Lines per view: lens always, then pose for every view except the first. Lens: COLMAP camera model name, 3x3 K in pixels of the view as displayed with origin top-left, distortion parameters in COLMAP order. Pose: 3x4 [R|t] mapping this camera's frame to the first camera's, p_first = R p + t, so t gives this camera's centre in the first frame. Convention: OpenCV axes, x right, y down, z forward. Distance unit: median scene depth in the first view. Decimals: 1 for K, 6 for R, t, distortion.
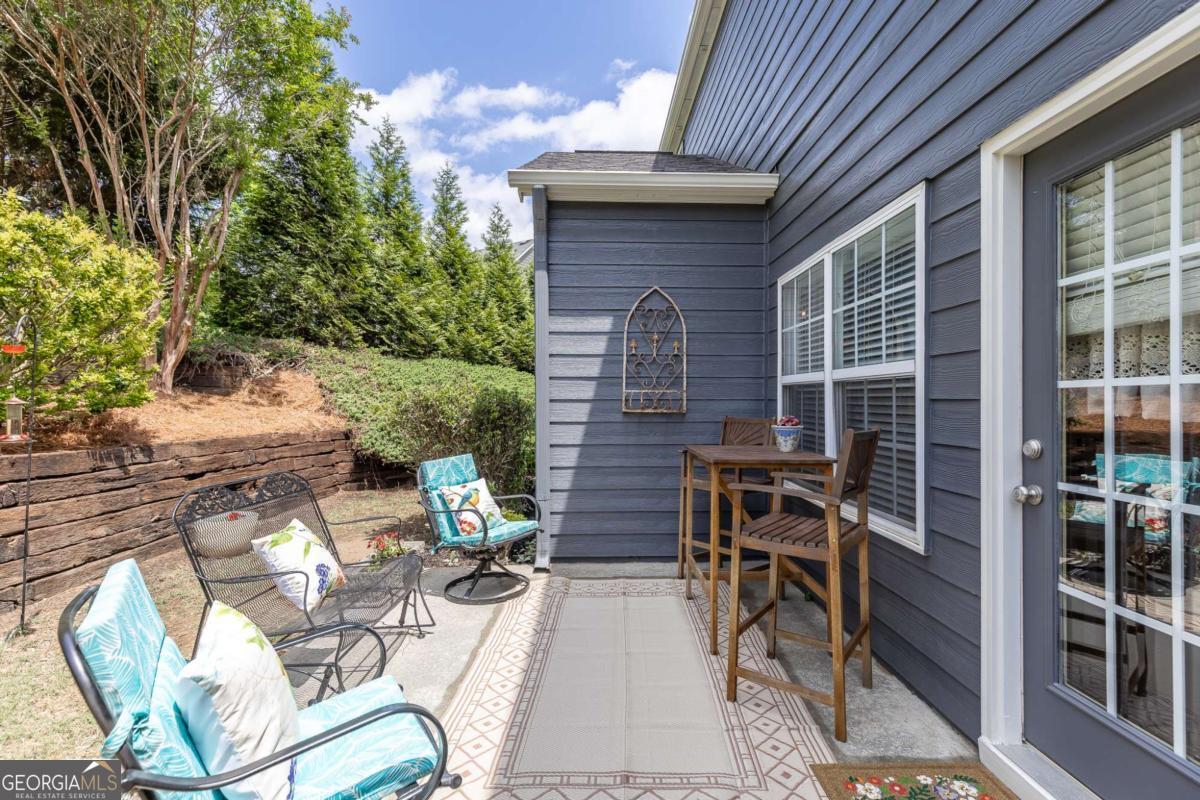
lens RADIAL K [[555.4, 0, 607.1], [0, 555.4, 400.2], [0, 0, 1]] dist [0.006973, -0.000853]
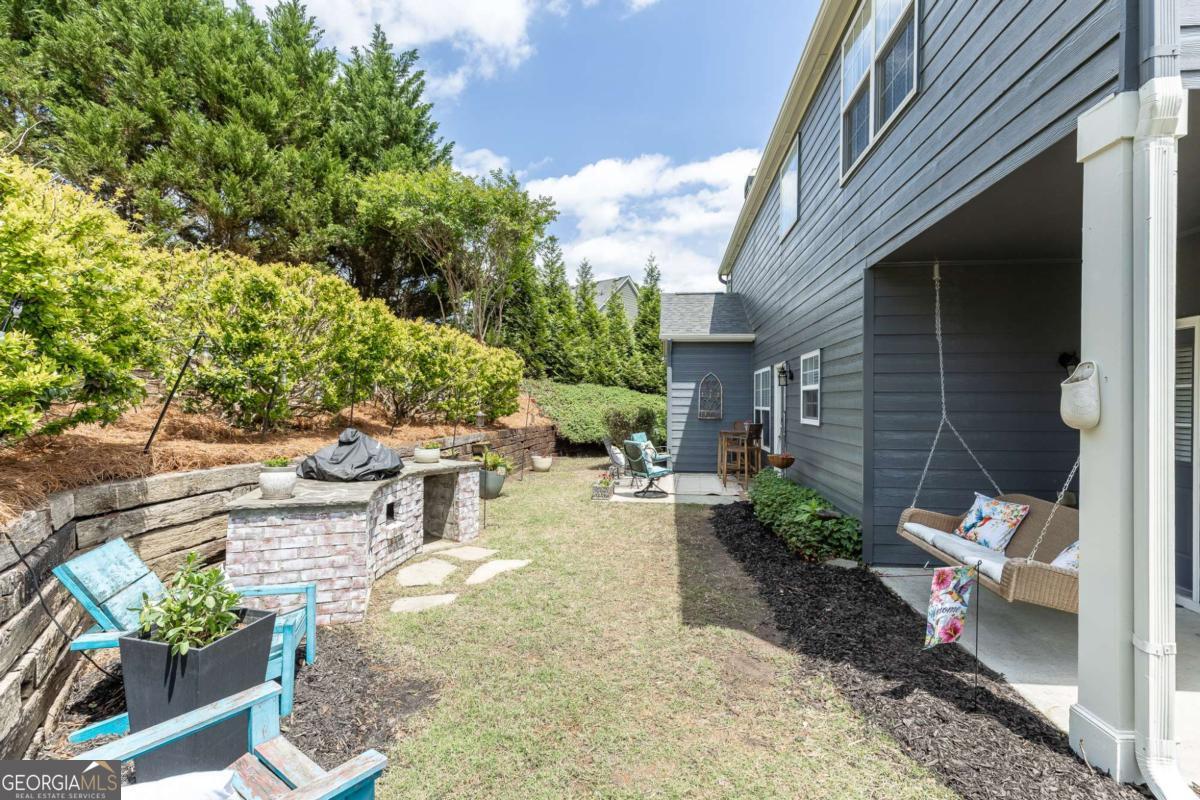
lens RADIAL K [[555.4, 0, 608.5], [0, 555.4, 399.0], [0, 0, 1]] dist [0.006973, -0.000853]
pose [[0.992068, 0.002541, -0.125676, -0.025900], [-0.002995, 0.999990, -0.003419, -0.022779], [0.125666, 0.003769, 0.992065, -0.651595]]
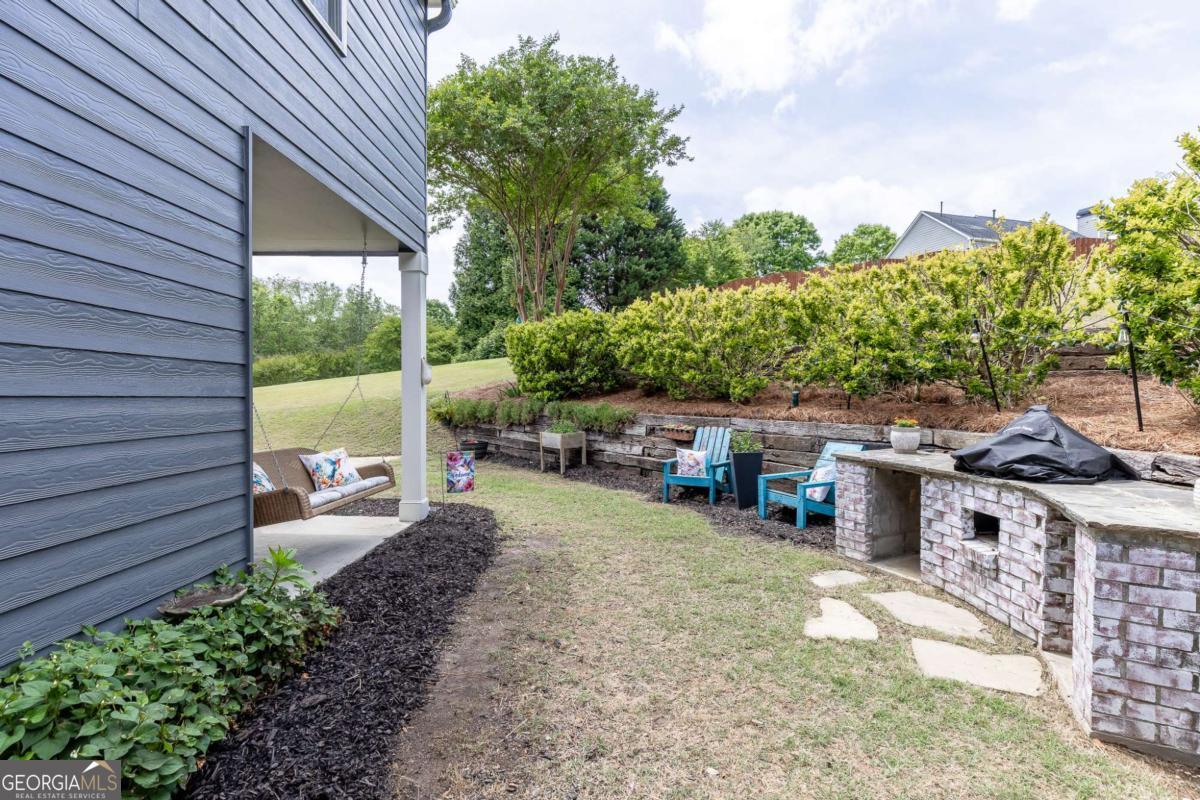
lens RADIAL K [[555.4, 0, 604.3], [0, 555.4, 404.8], [0, 0, 1]] dist [0.006973, -0.000853]
pose [[-0.999223, -0.009673, 0.038207, -0.059543], [-0.009080, 0.999836, 0.015674, -0.002520], [-0.038352, 0.015315, -0.999147, 0.144911]]
